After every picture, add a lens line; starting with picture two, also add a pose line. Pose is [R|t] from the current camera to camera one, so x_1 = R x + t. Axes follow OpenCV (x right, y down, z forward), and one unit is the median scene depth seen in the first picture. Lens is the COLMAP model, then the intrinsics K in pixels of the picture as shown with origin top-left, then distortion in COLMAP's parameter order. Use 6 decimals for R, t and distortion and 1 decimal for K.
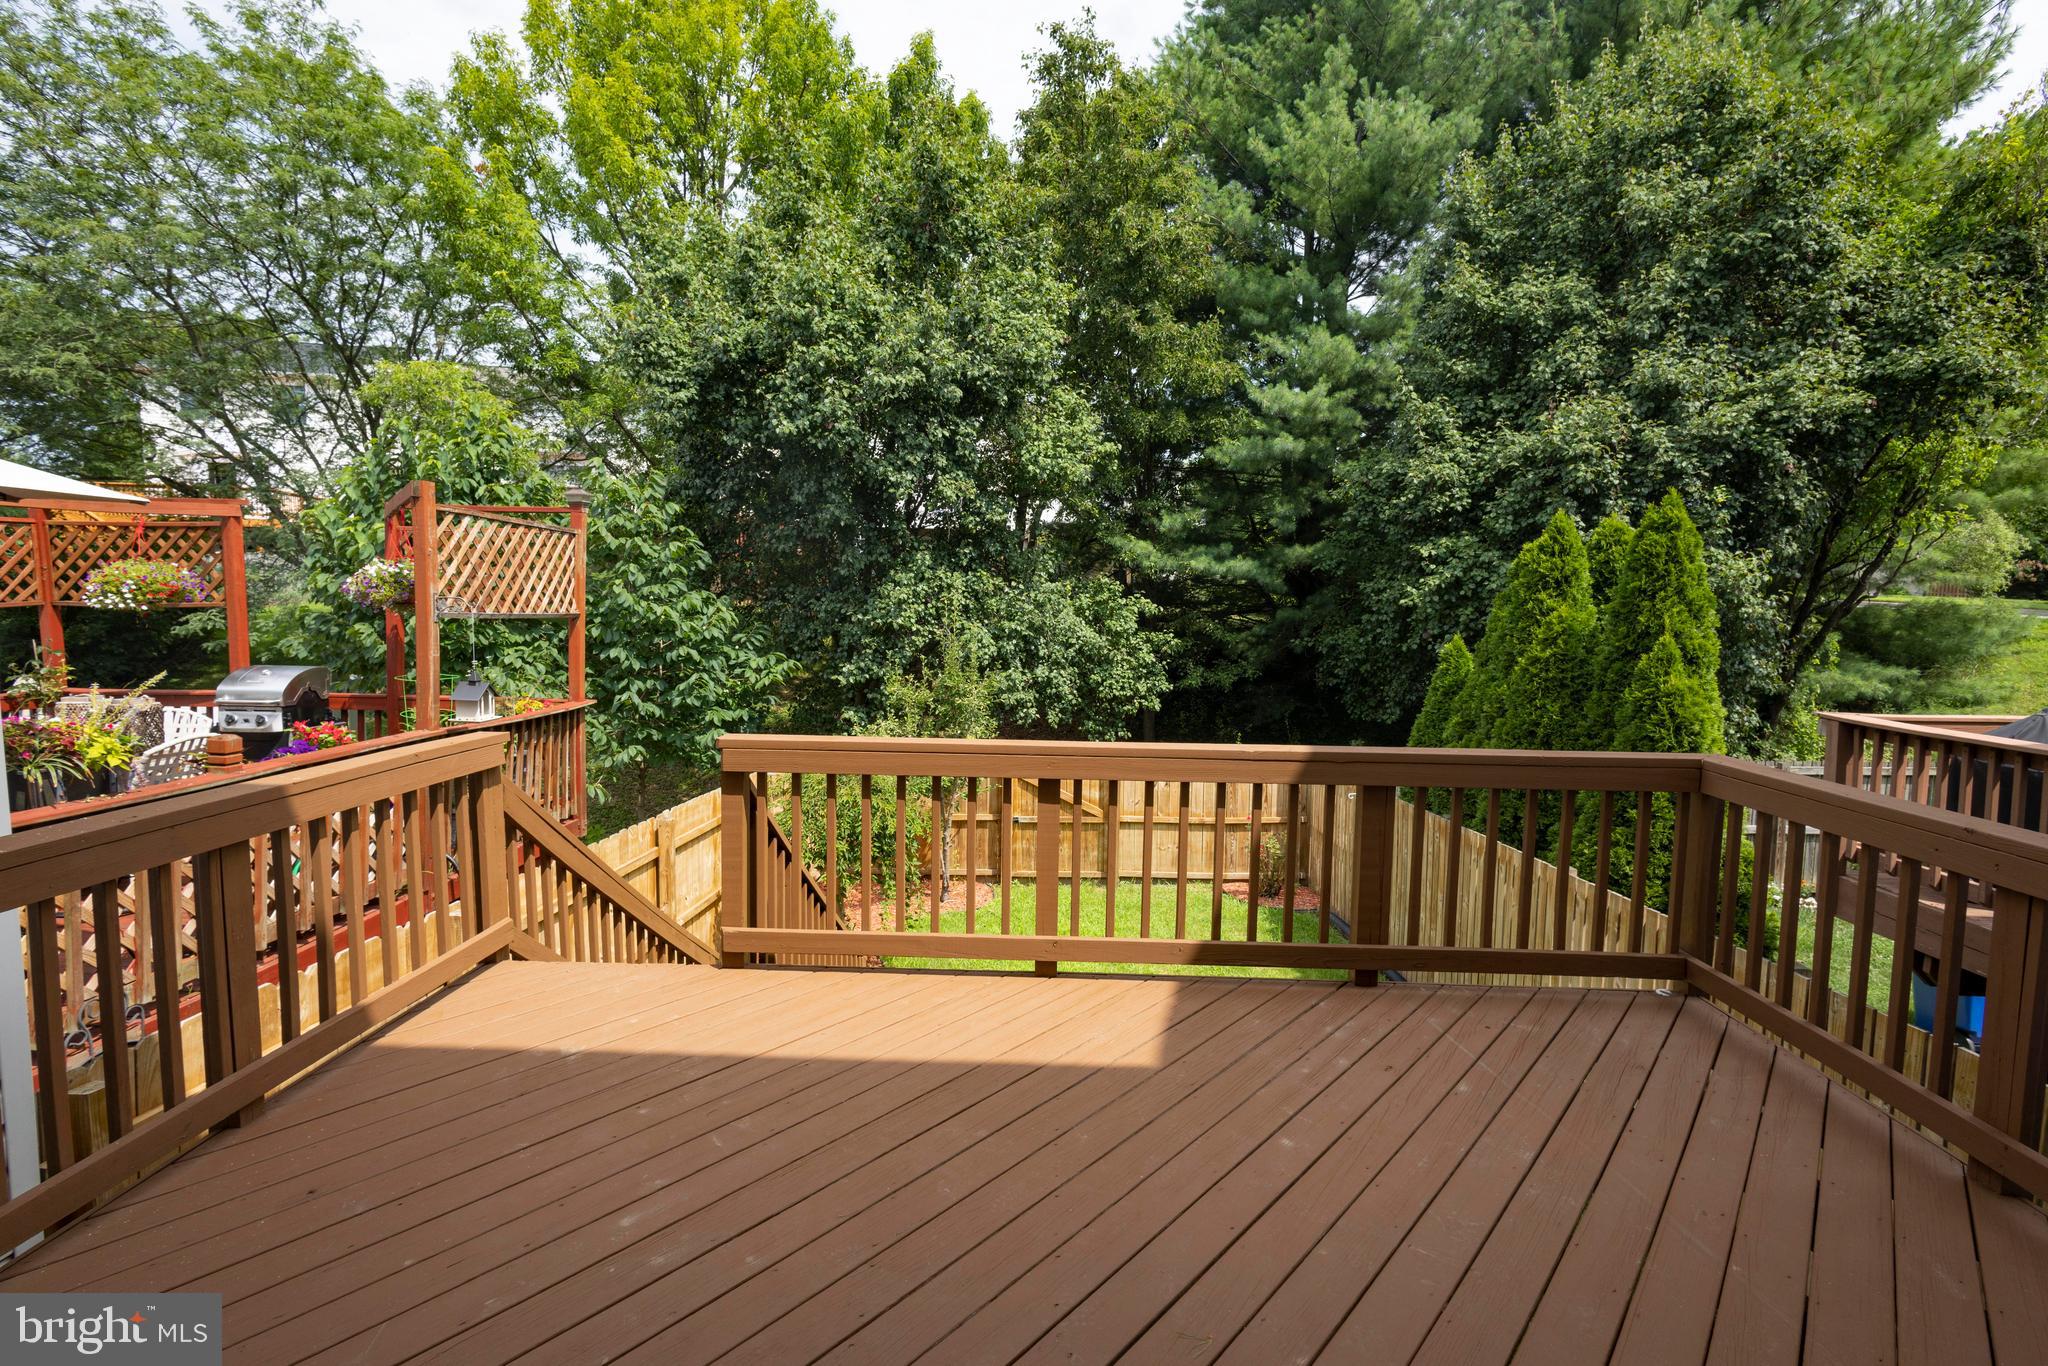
lens RADIAL K [[941.6, 0, 1017.5], [0, 941.6, 680.5], [0, 0, 1]] dist [0.001361, 0.000050]
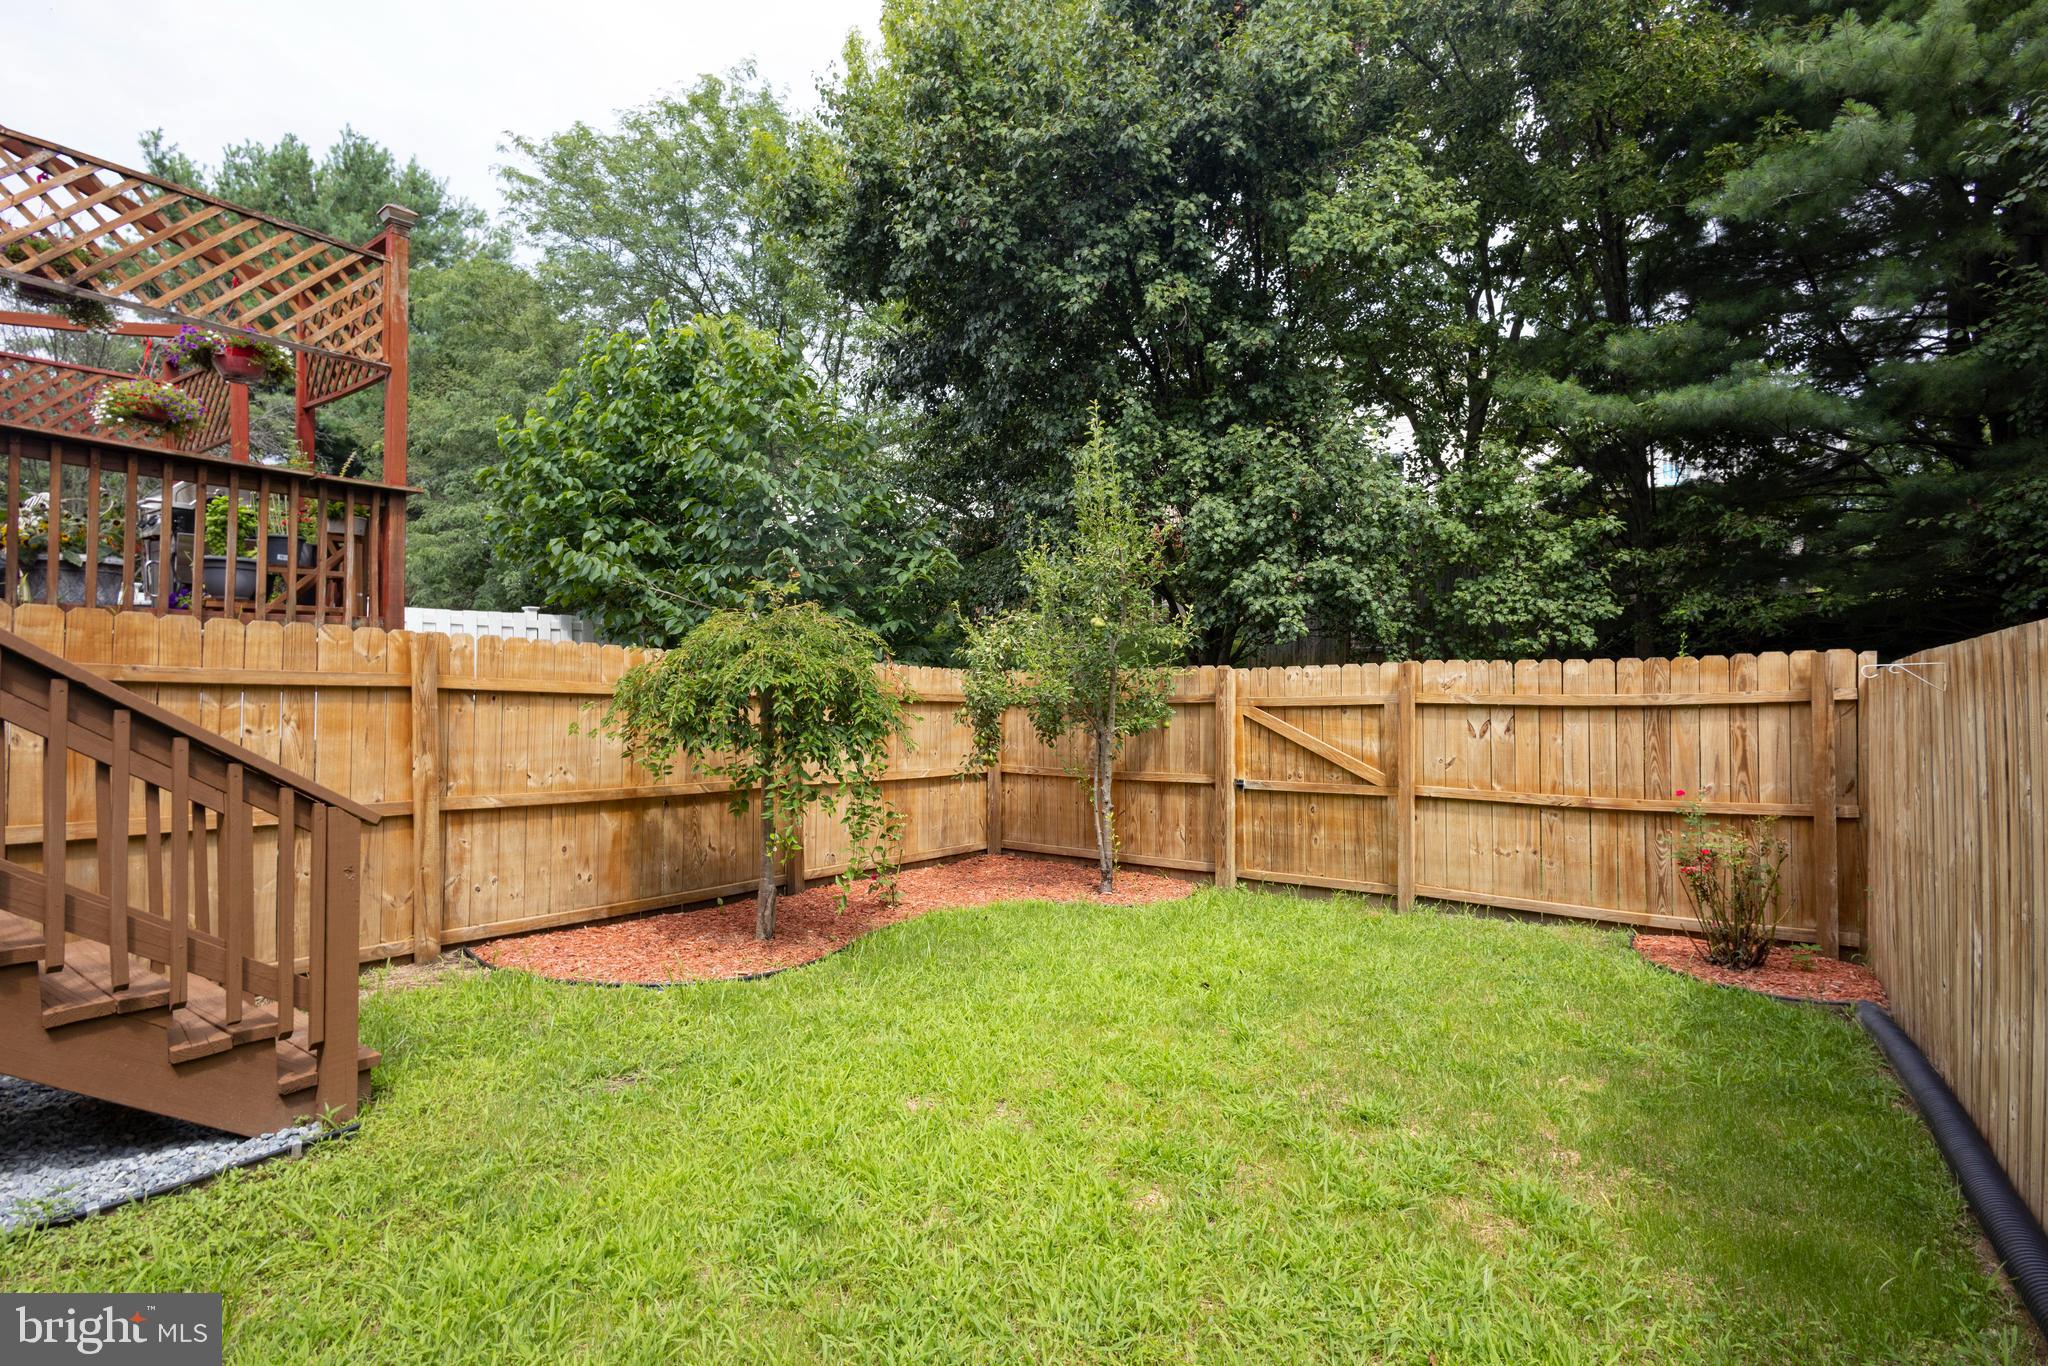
lens RADIAL K [[941.6, 0, 1017.5], [0, 941.6, 680.5], [0, 0, 1]] dist [0.001361, 0.000050]
pose [[0.827891, -0.020568, -0.560512, 0.251589], [-0.036820, 0.995179, -0.090902, 0.159782], [0.559680, 0.095895, 0.823142, 0.459911]]
